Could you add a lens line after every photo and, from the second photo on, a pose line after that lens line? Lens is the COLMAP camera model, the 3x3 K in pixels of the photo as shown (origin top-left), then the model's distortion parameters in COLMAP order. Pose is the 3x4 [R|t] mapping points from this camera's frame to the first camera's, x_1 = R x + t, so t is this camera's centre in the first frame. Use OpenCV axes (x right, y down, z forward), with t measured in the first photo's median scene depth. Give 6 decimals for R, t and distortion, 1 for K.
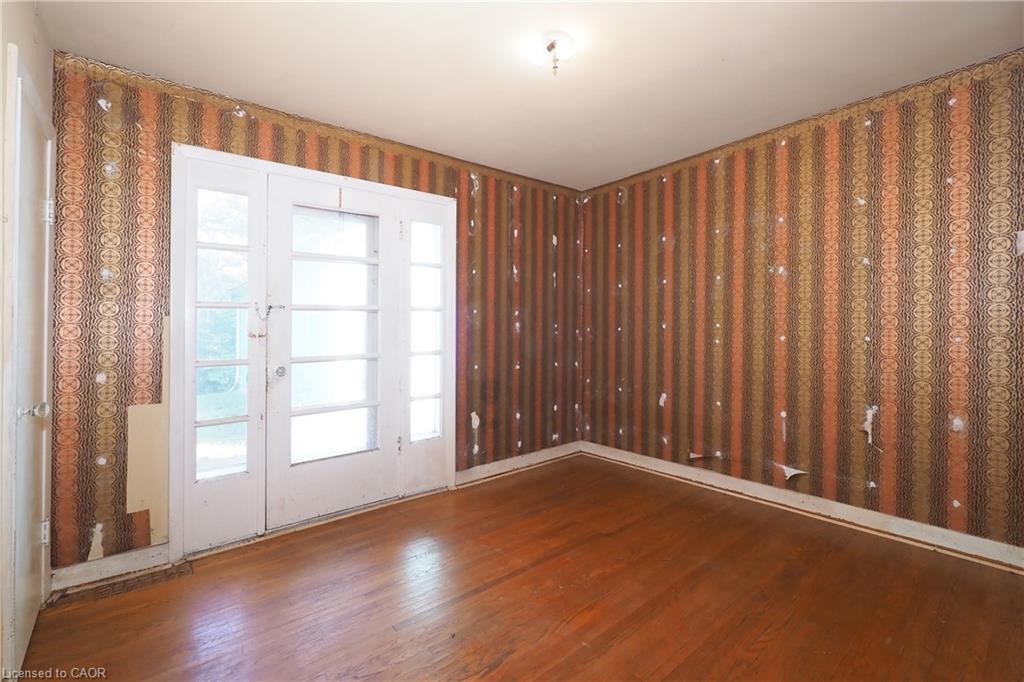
lens RADIAL K [[450.3, 0, 514.3], [0, 450.3, 330.6], [0, 0, 1]] dist [-0.010467, 0.000967]
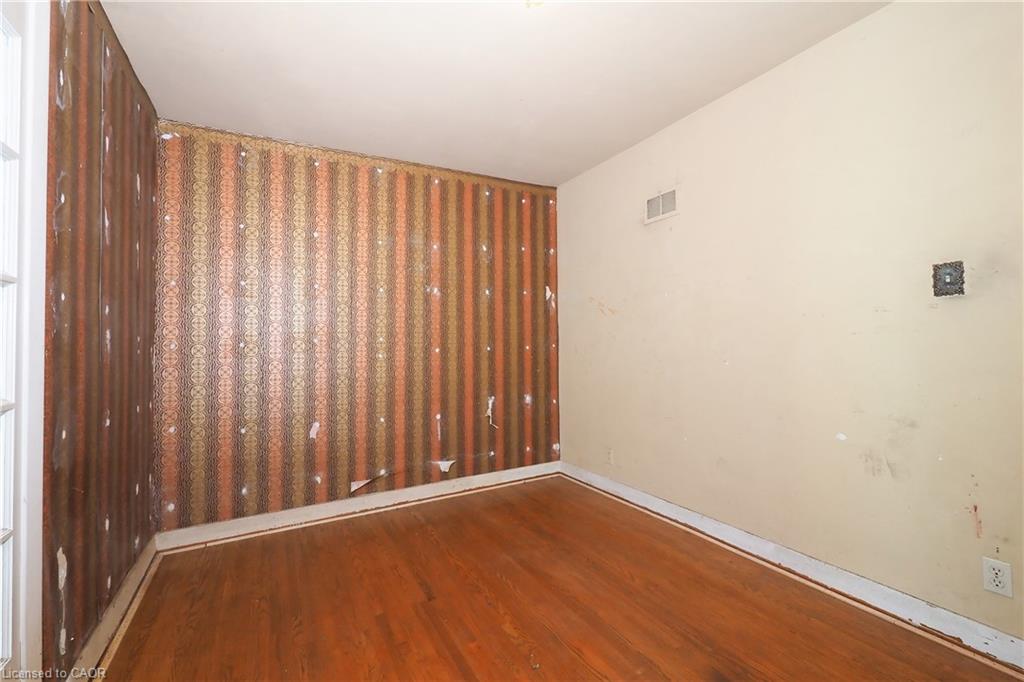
lens RADIAL K [[425.6, 0, 512.2], [0, 425.6, 339.3], [0, 0, 1]] dist [-0.007579, 0.000350]
pose [[0.198299, 0.006967, 0.980117, -0.430194], [0.020425, 0.999728, -0.011239, 0.005312], [-0.979929, 0.022248, 0.198103, 0.594297]]
